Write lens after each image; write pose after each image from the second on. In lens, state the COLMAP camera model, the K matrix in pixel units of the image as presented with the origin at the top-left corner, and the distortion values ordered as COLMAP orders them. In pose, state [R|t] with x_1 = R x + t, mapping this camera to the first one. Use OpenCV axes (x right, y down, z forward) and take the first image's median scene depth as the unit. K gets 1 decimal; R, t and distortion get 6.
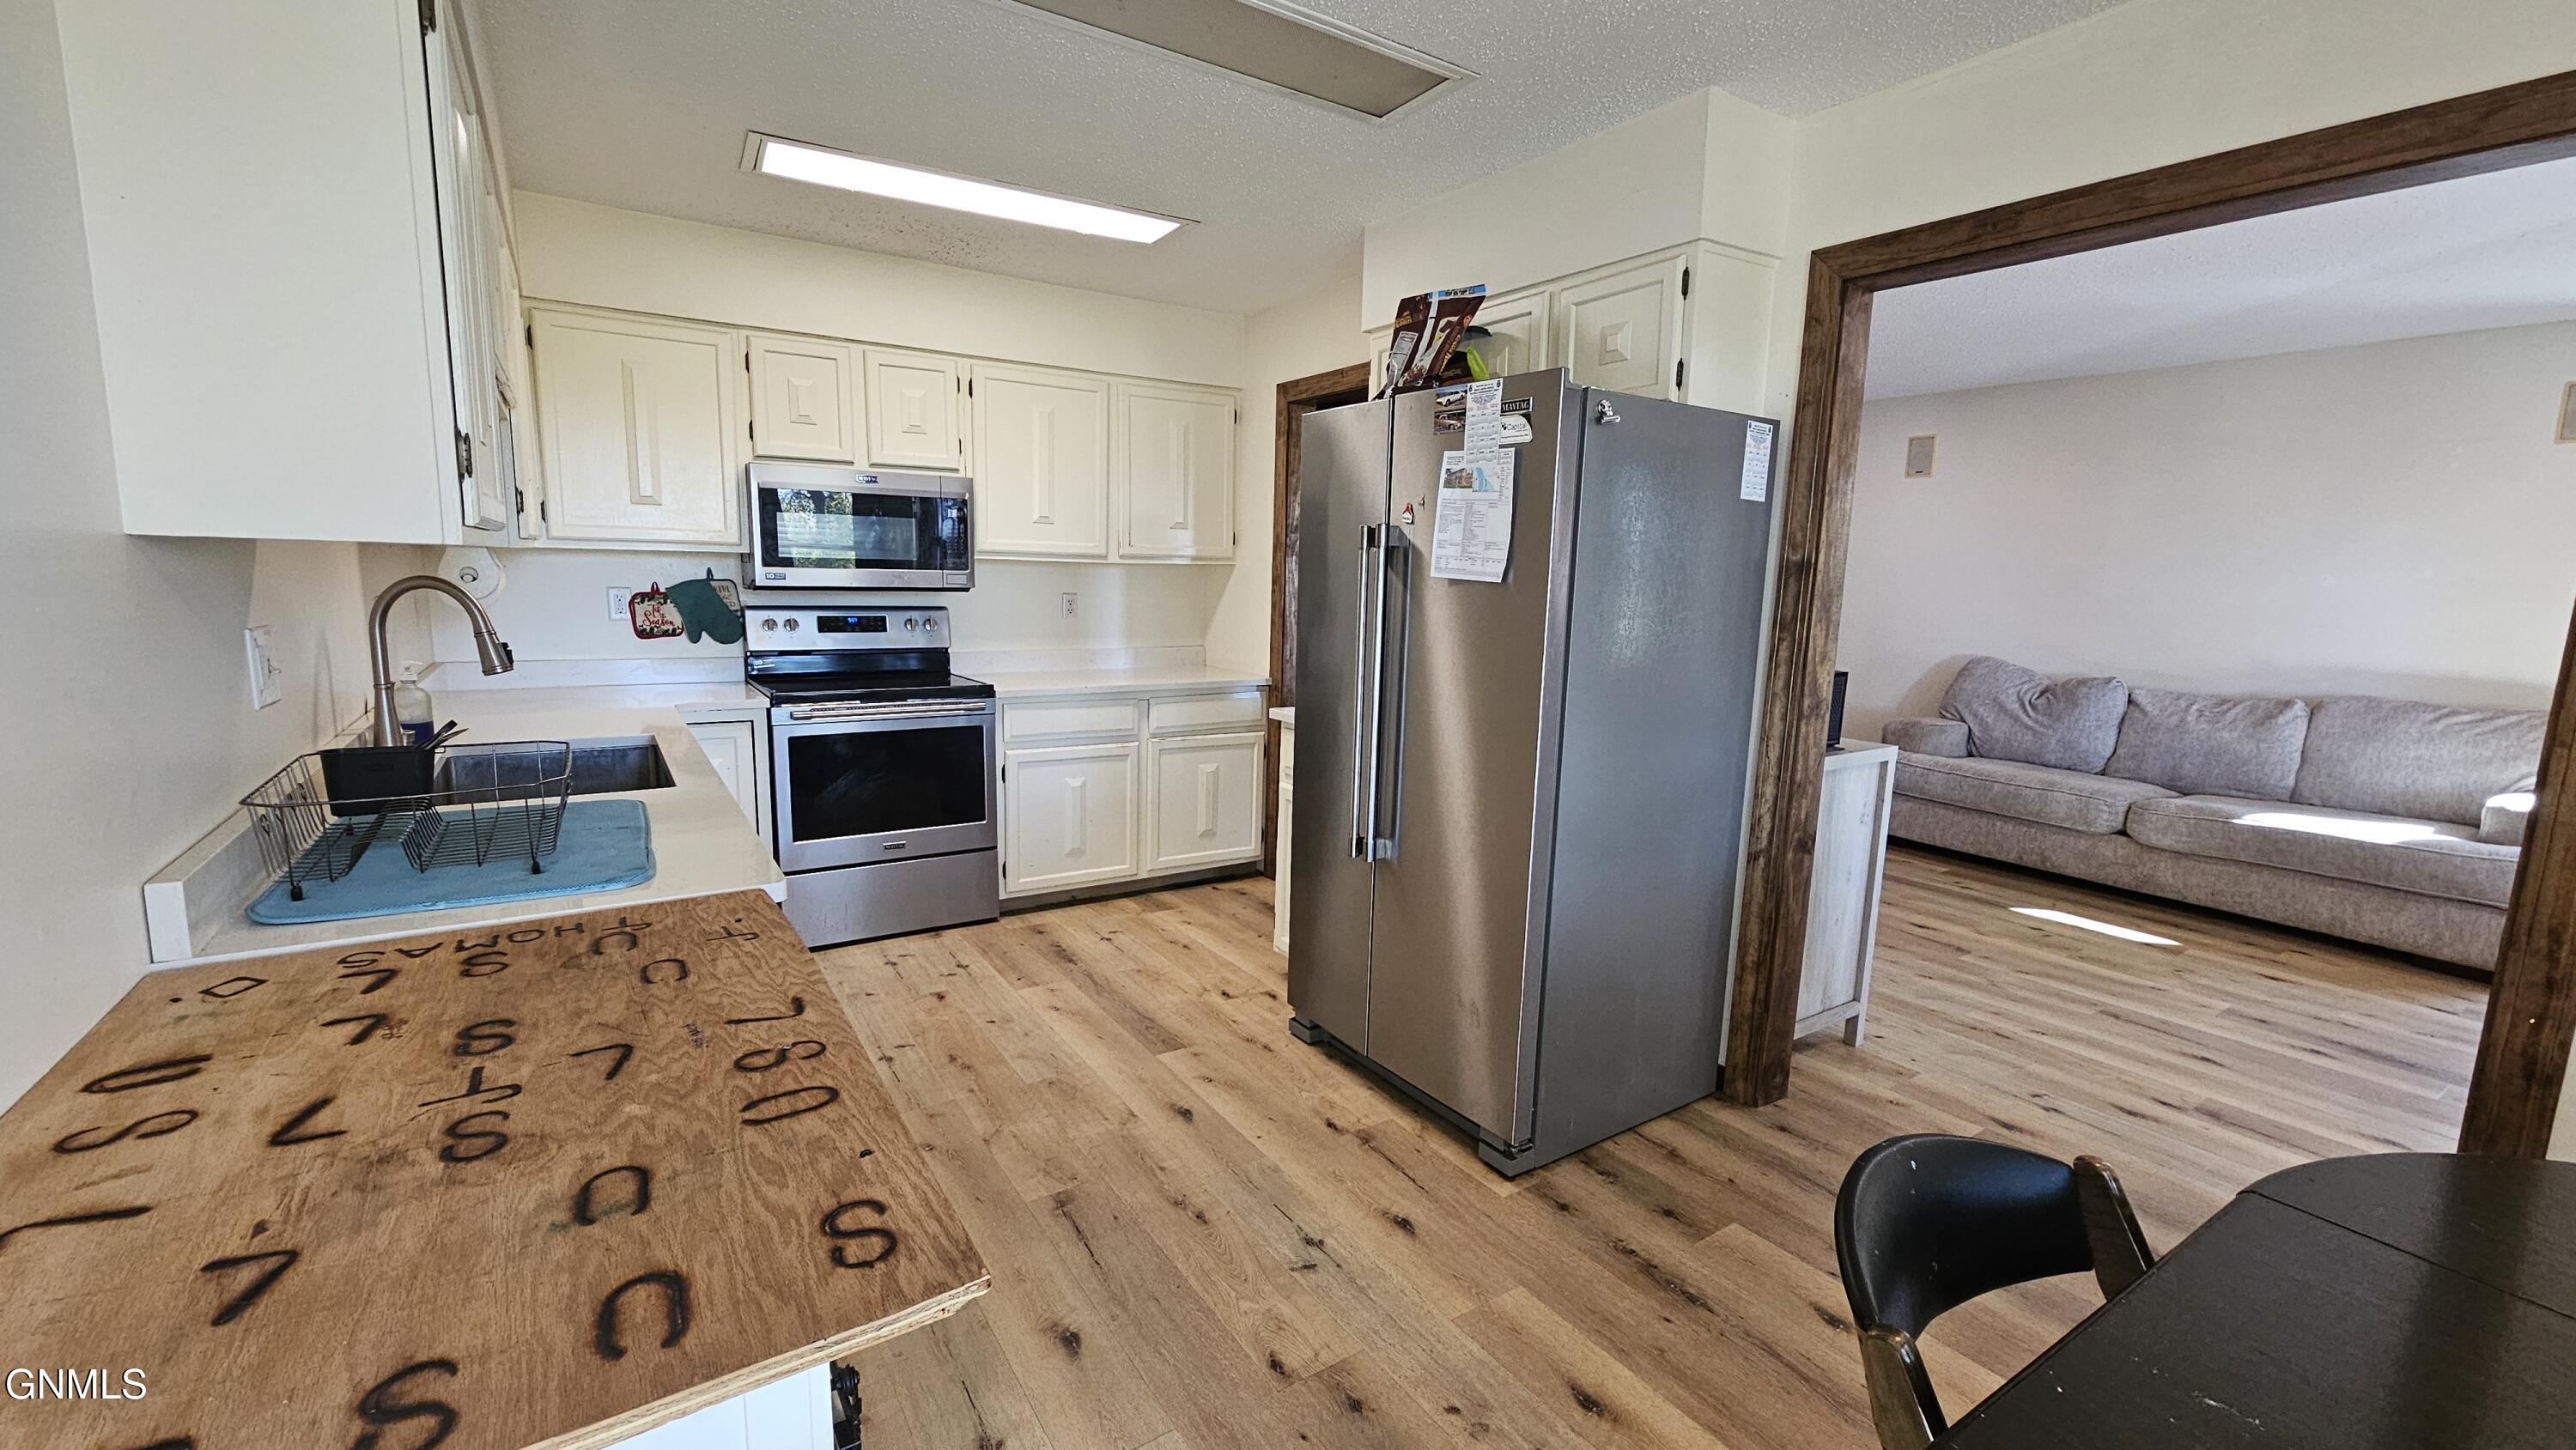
lens RADIAL K [[1058.2, 0, 1288.0], [0, 1058.2, 725.0], [0, 0, 1]] dist [0.002147, 0.000291]
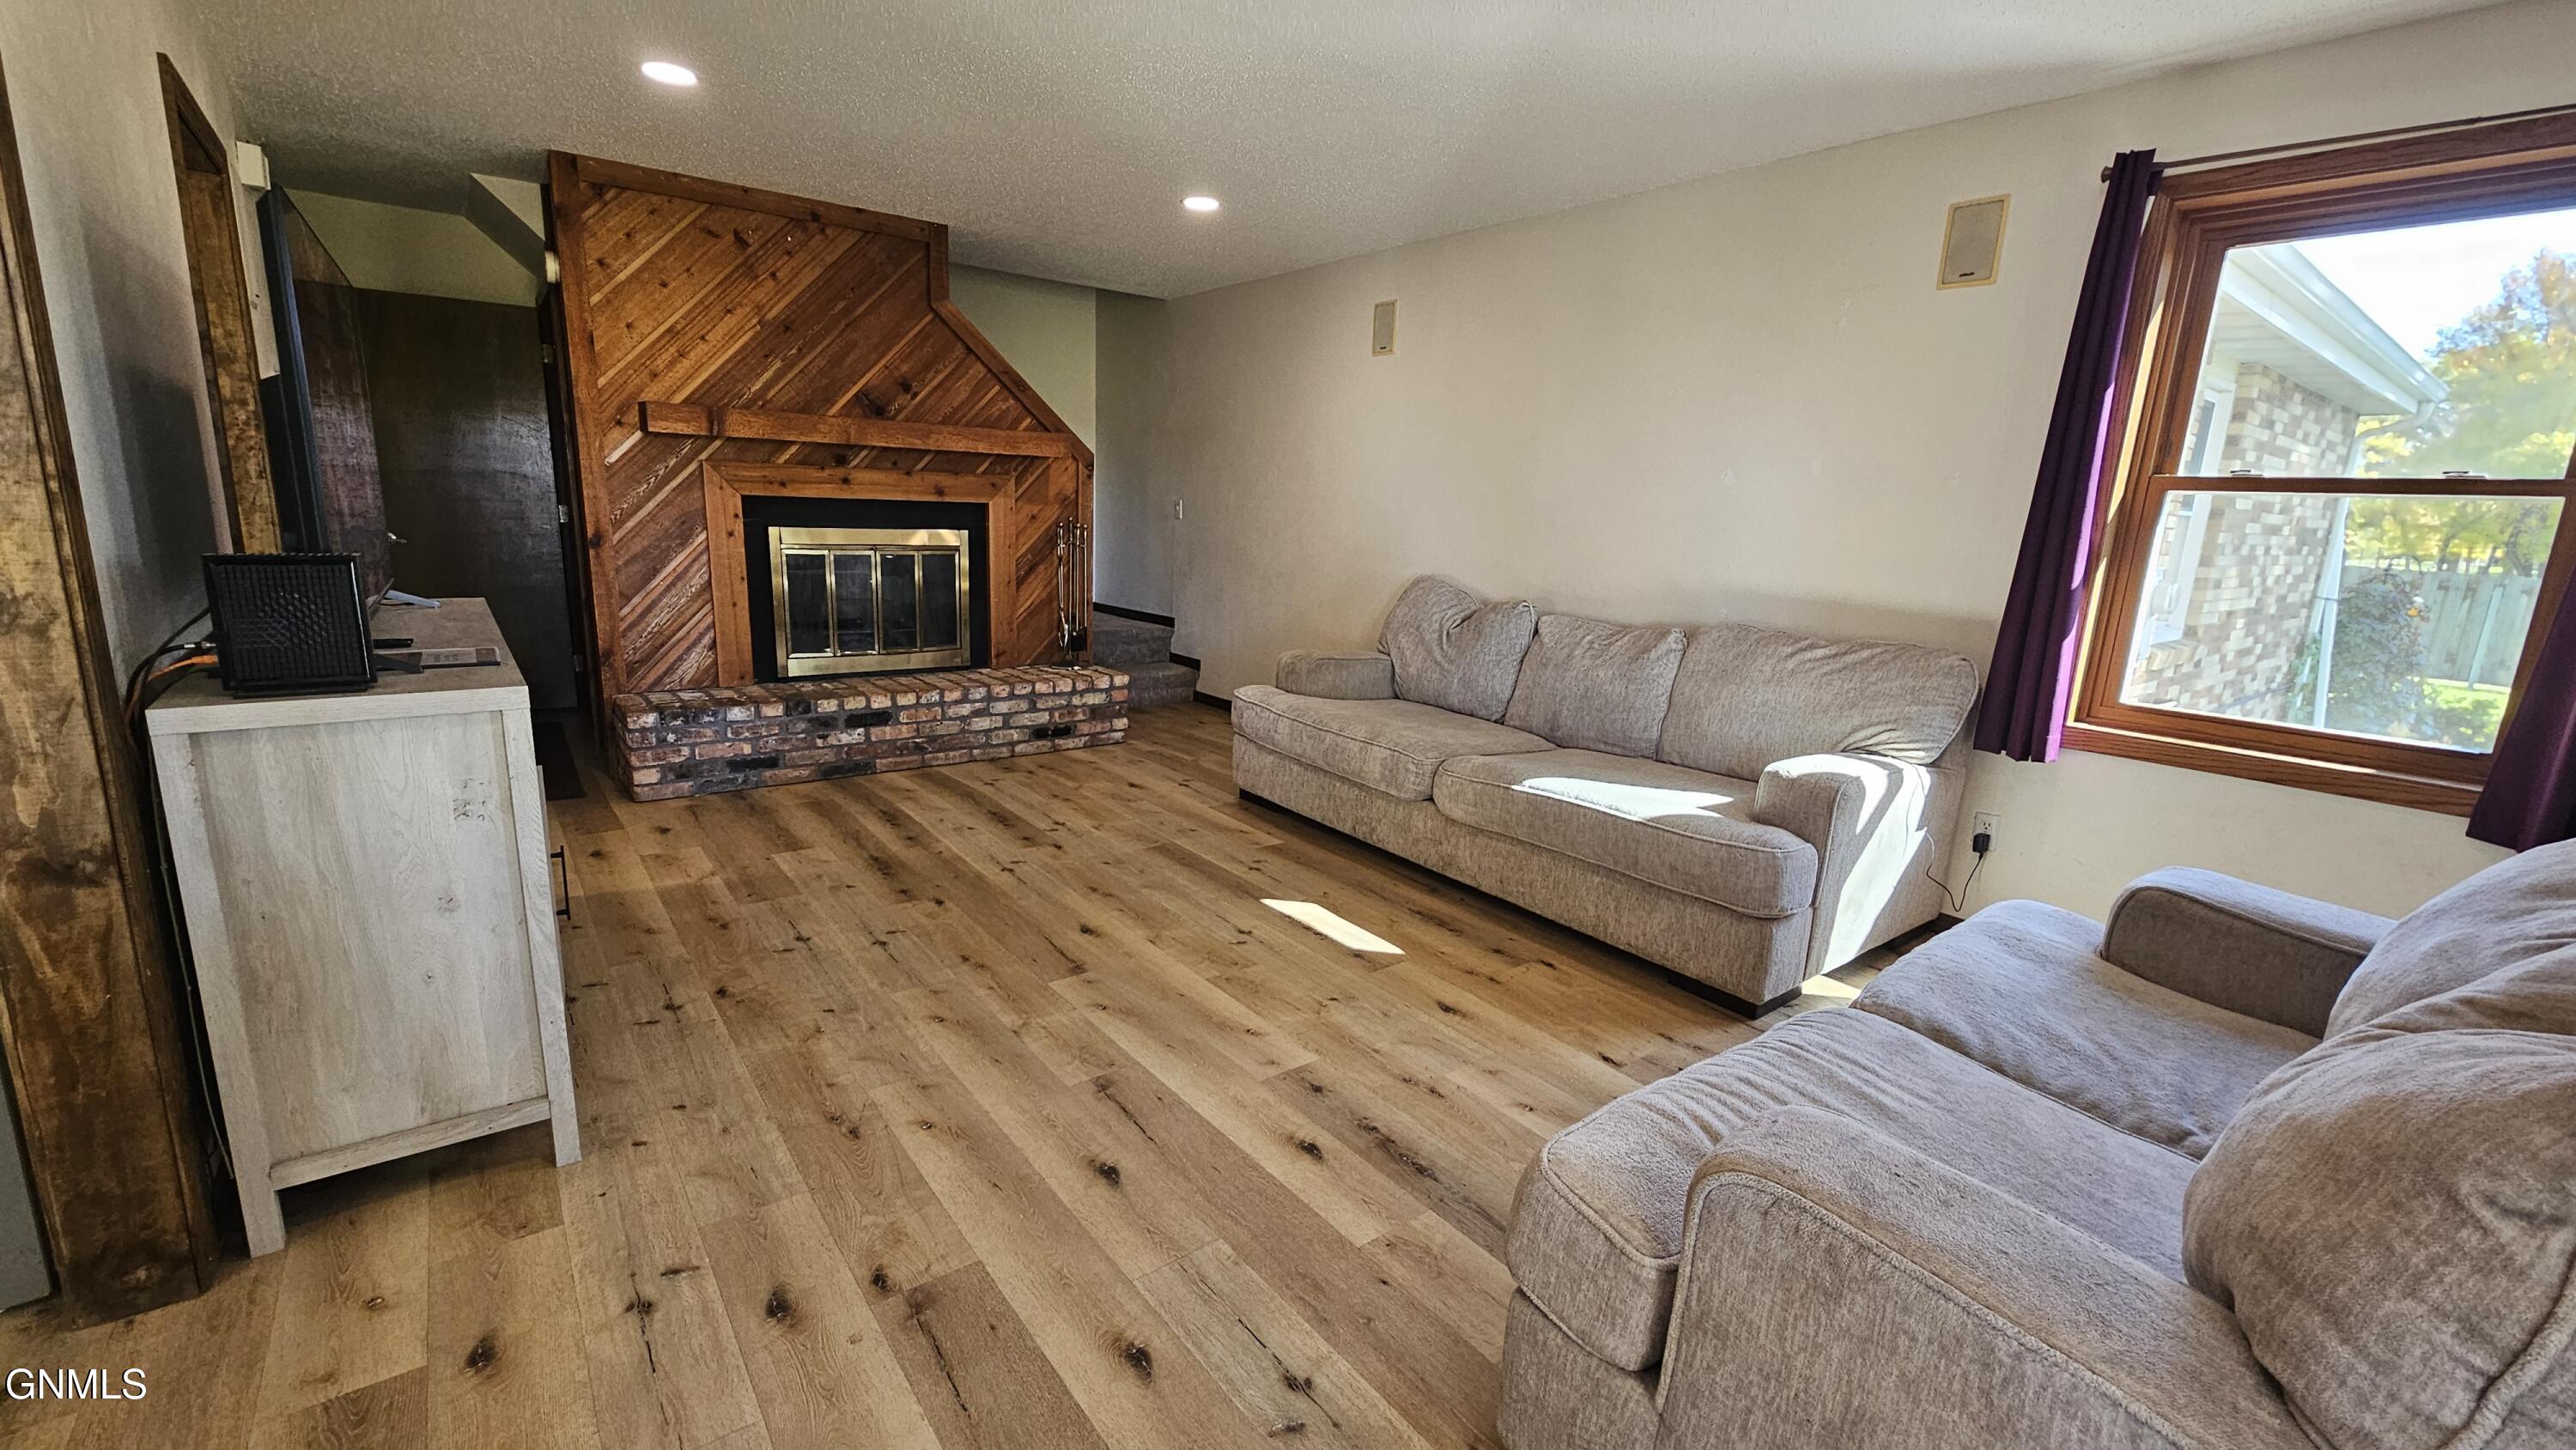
lens RADIAL K [[1058.2, 0, 1288.0], [0, 1058.2, 725.0], [0, 0, 1]] dist [0.002147, 0.000291]
pose [[0.996643, 0.003489, 0.081793, 0.670385], [-0.008327, 0.998230, 0.058883, 0.003961], [-0.081442, -0.059366, 0.994908, 0.267927]]
